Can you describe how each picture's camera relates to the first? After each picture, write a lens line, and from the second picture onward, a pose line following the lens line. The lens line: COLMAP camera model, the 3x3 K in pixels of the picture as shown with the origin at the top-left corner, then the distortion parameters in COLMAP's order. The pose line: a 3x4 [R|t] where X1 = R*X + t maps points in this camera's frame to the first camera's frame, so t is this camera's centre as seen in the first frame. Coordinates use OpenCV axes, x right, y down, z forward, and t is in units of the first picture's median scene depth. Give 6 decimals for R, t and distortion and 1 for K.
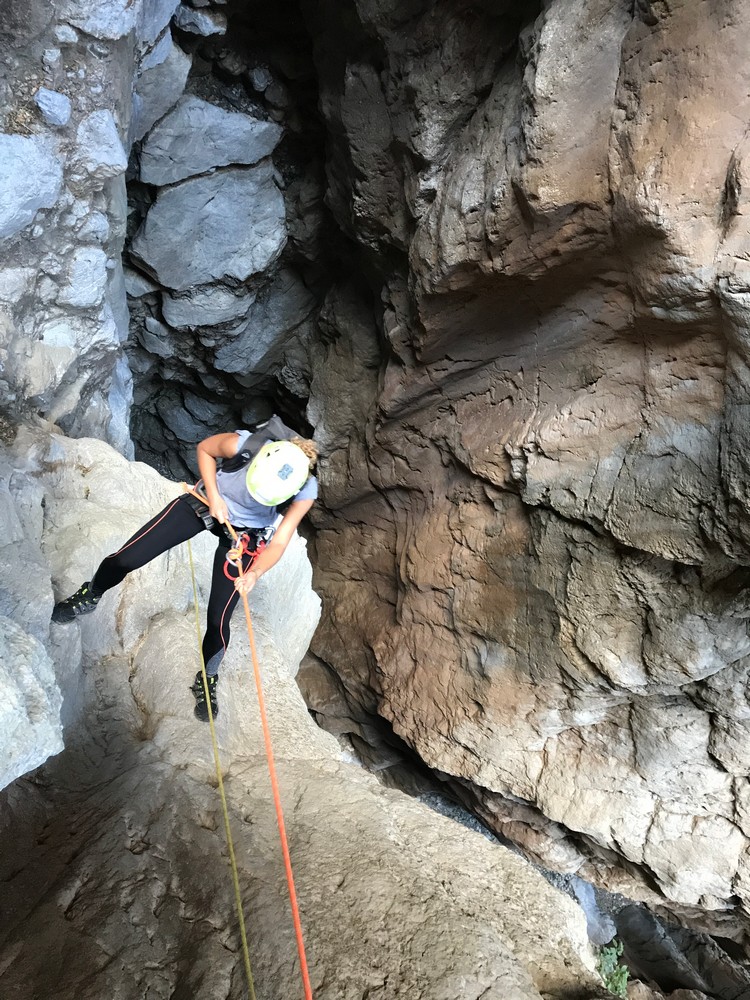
lens RADIAL K [[809.6, 0, 387.8], [0, 809.6, 488.0], [0, 0, 1]] dist [0.015461, 0.004752]
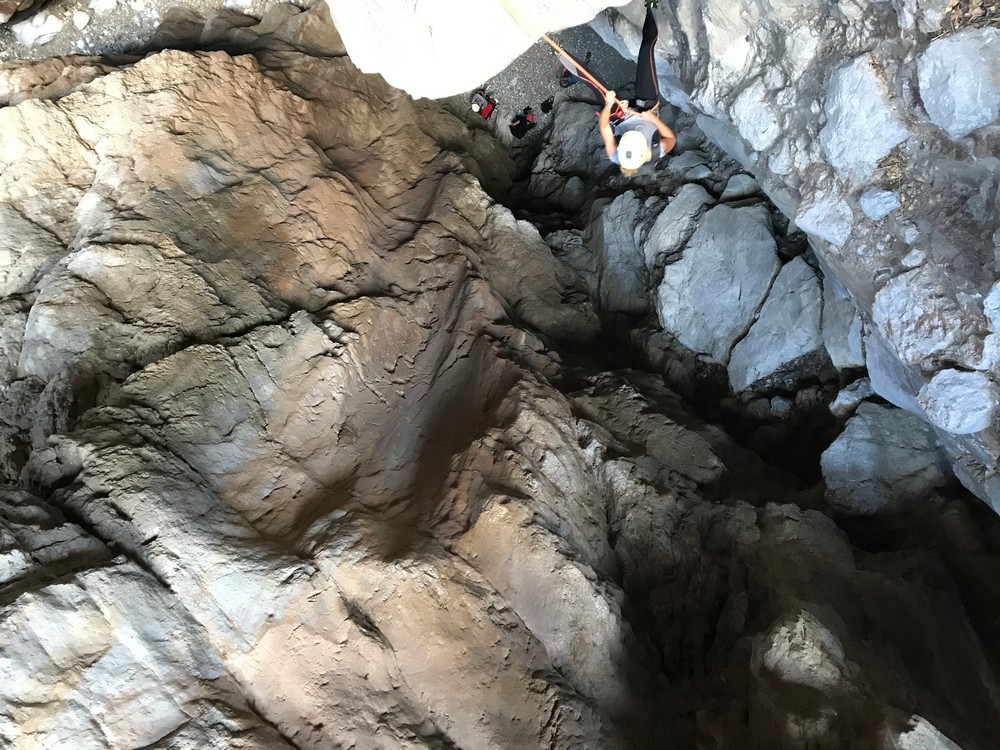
lens RADIAL K [[807.7, 0, 501.8], [0, 807.7, 385.4], [0, 0, 1]] dist [0.026474, -0.016726]
pose [[-0.691384, 0.719738, 0.062969, 0.007469], [-0.718263, -0.675316, -0.167472, -0.062953], [-0.078012, -0.161016, 0.983864, 0.004415]]
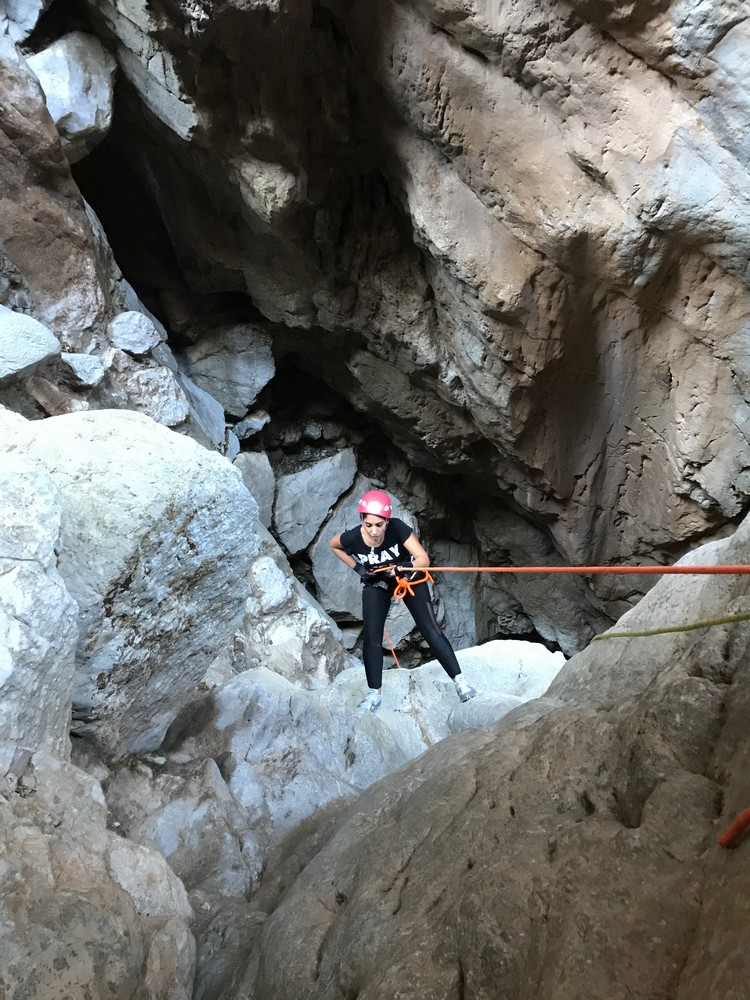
lens RADIAL K [[802.4, 0, 389.8], [0, 802.4, 484.0], [0, 0, 1]] dist [0.040539, -0.038275]
pose [[0.715155, -0.691444, -0.102270, -0.002323], [0.593982, 0.678322, -0.432509, 0.197497], [0.368427, 0.248564, 0.895811, -0.063990]]
